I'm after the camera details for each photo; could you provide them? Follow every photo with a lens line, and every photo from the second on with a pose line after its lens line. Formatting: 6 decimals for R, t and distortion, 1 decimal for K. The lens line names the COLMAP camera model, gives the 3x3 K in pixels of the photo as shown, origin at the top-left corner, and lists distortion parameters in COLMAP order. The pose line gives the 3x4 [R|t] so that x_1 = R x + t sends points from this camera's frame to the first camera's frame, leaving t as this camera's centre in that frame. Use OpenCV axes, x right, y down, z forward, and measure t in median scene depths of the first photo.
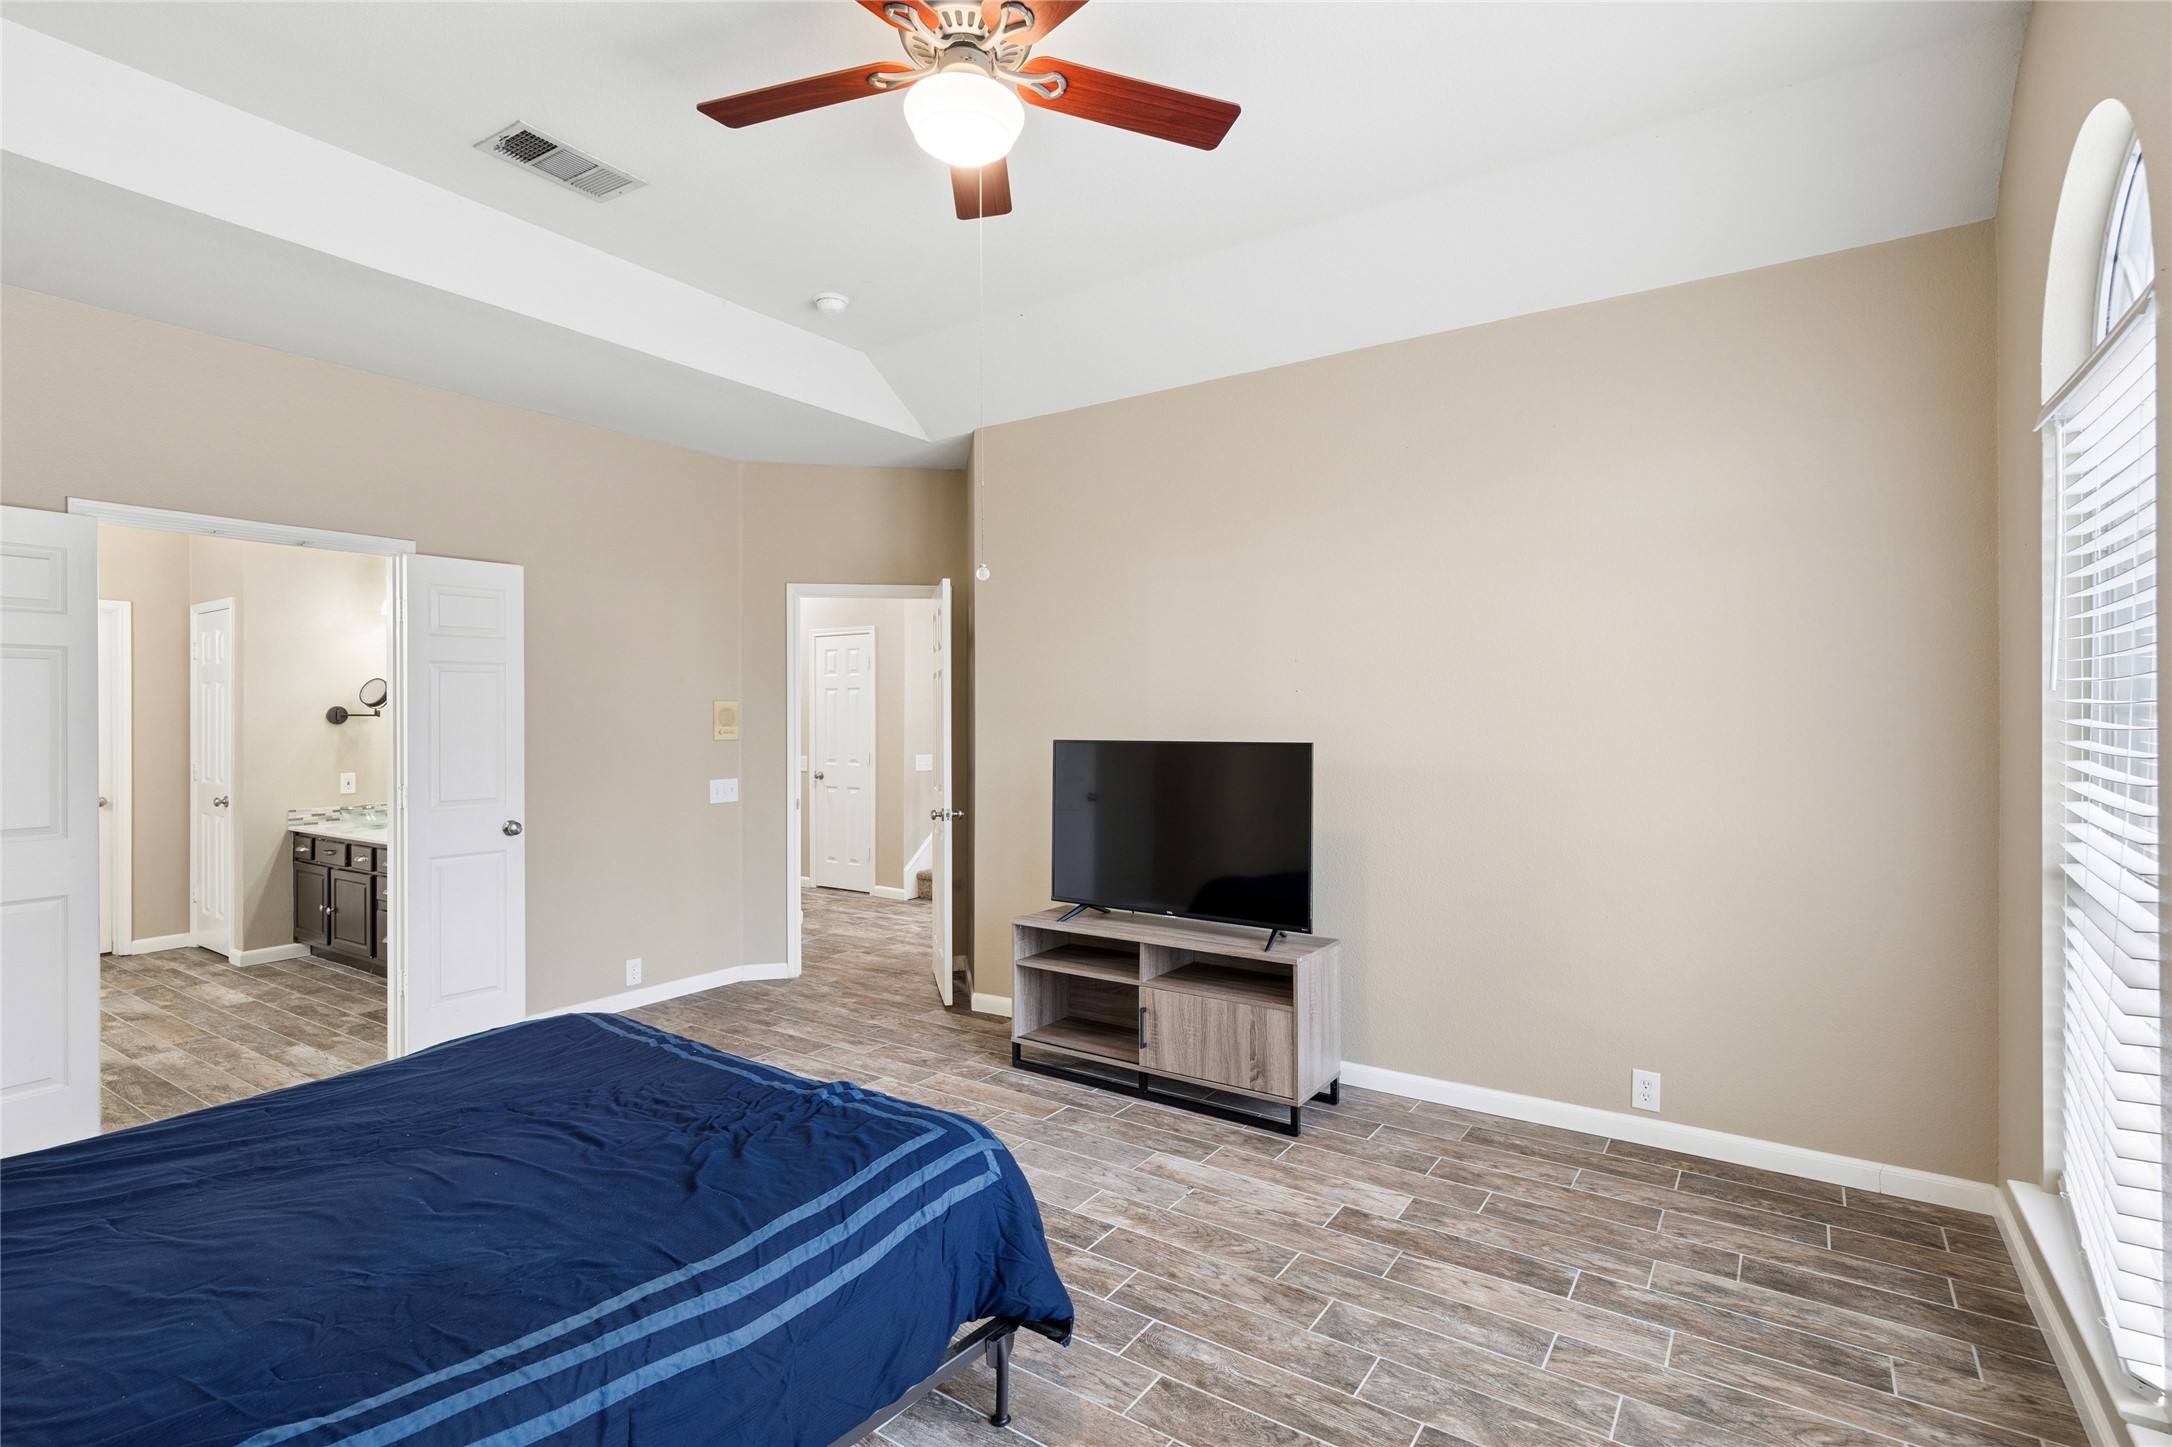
lens RADIAL K [[1037.4, 0, 1100.0], [0, 1037.4, 716.6], [0, 0, 1]] dist [-0.000157, -0.001455]
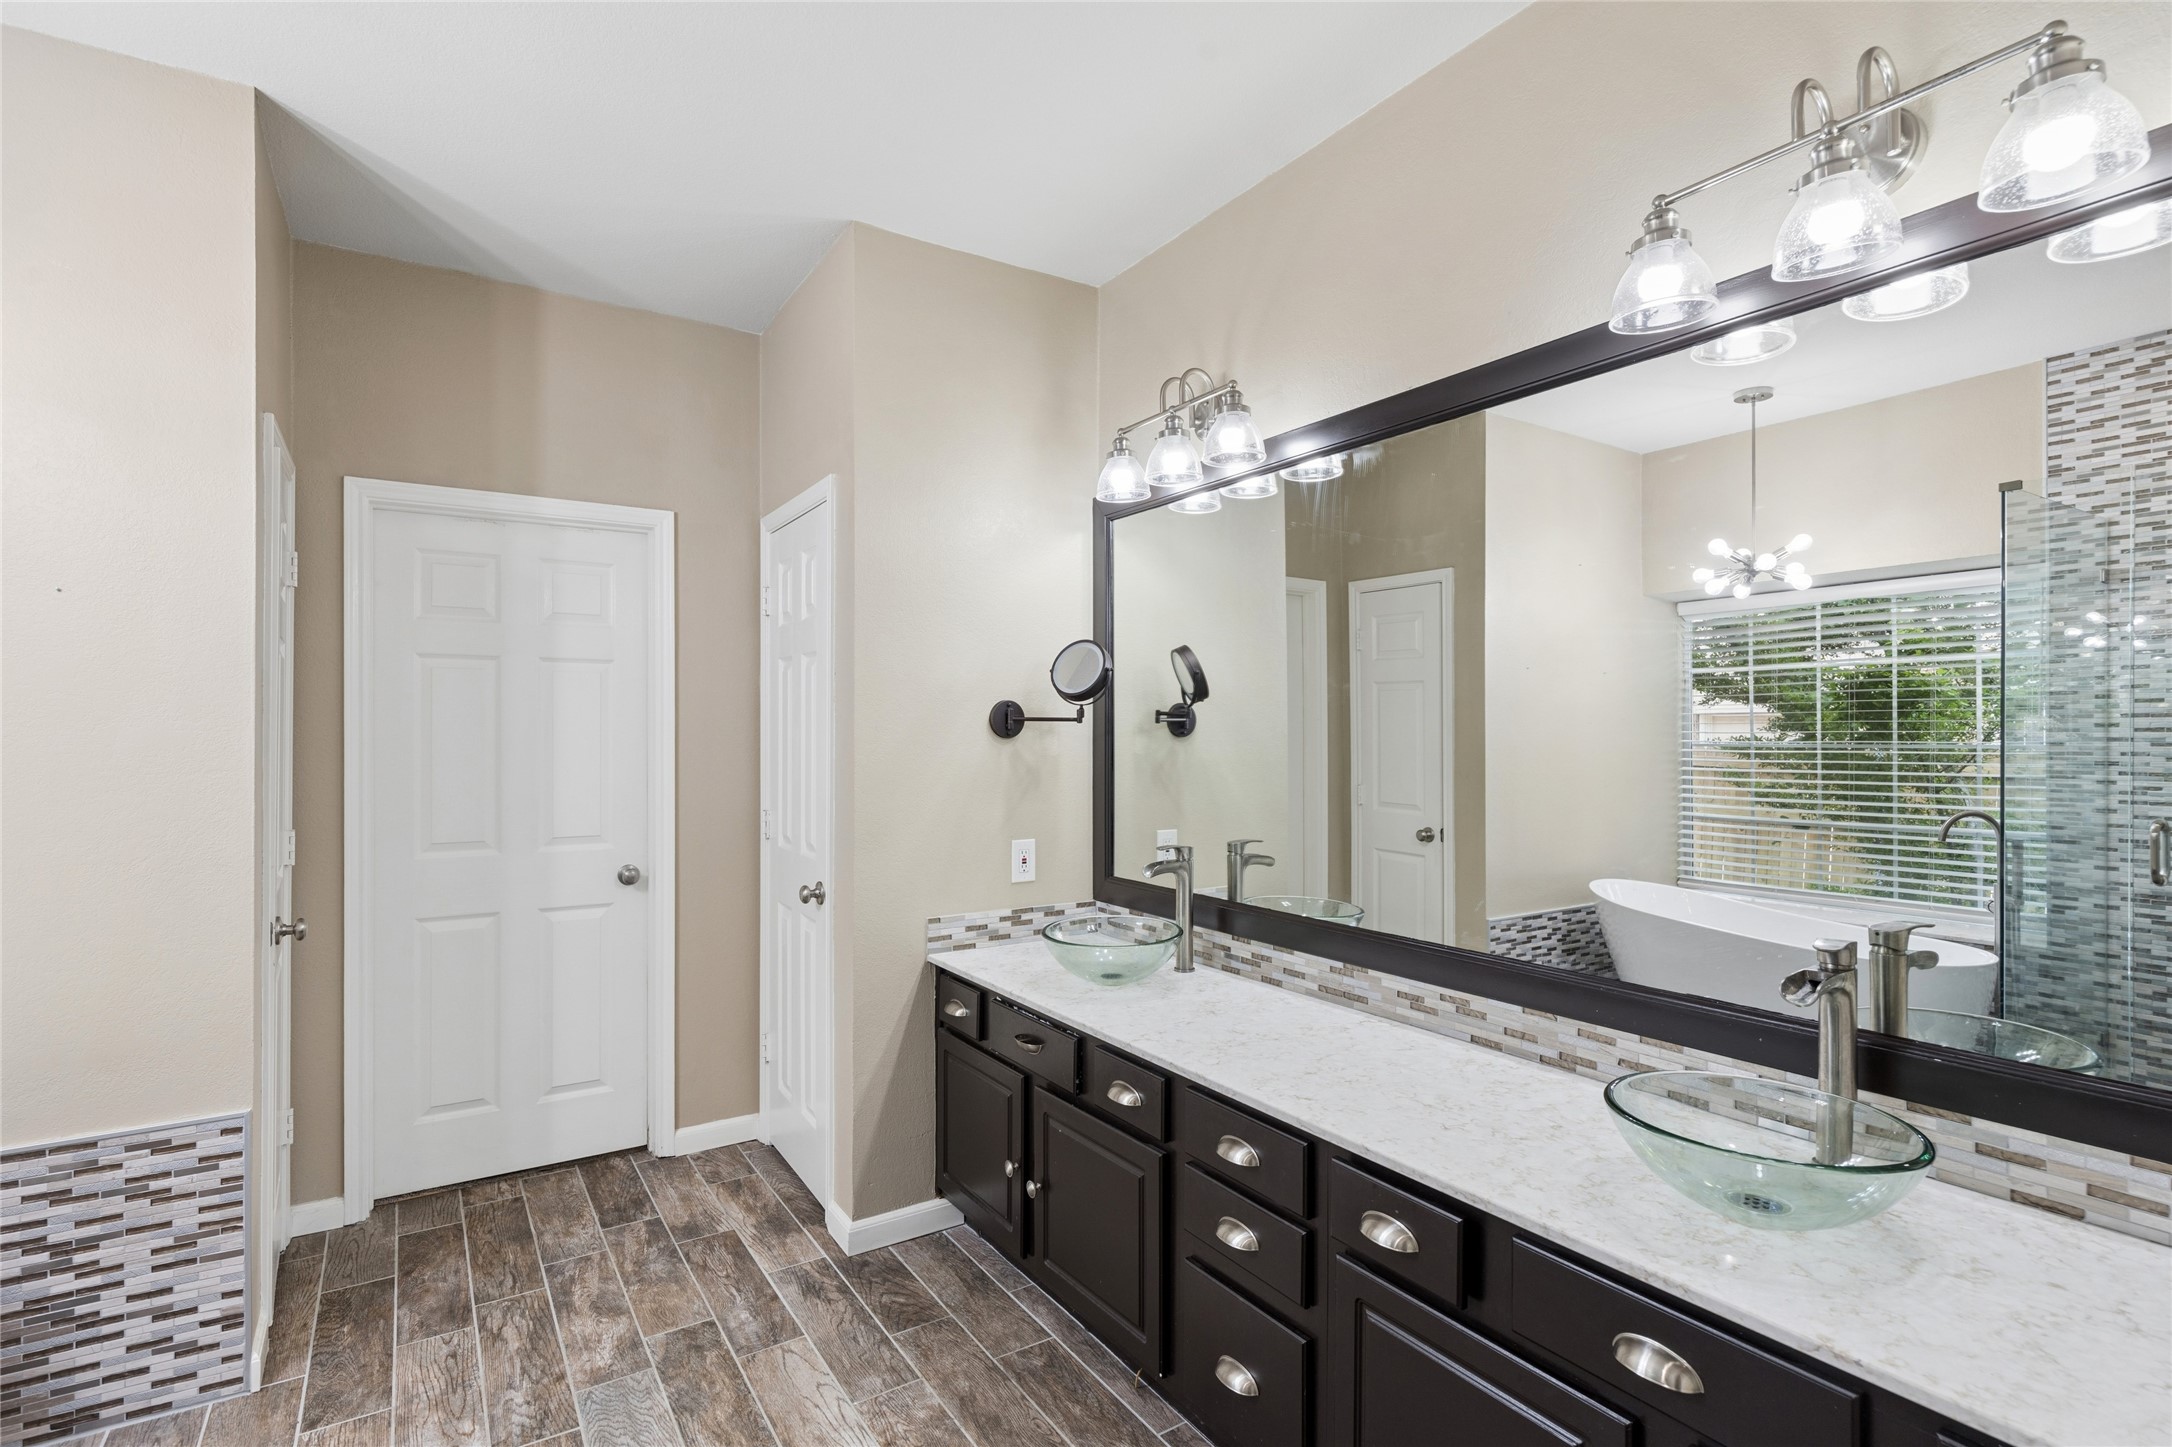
lens RADIAL K [[1037.4, 0, 1089.5], [0, 1037.4, 726.3], [0, 0, 1]] dist [-0.000157, -0.001455]
pose [[0.920482, 0.007128, -0.390719, -0.528994], [-0.005073, 0.999967, 0.006291, -0.000961], [0.390751, -0.003809, 0.920489, 0.591769]]
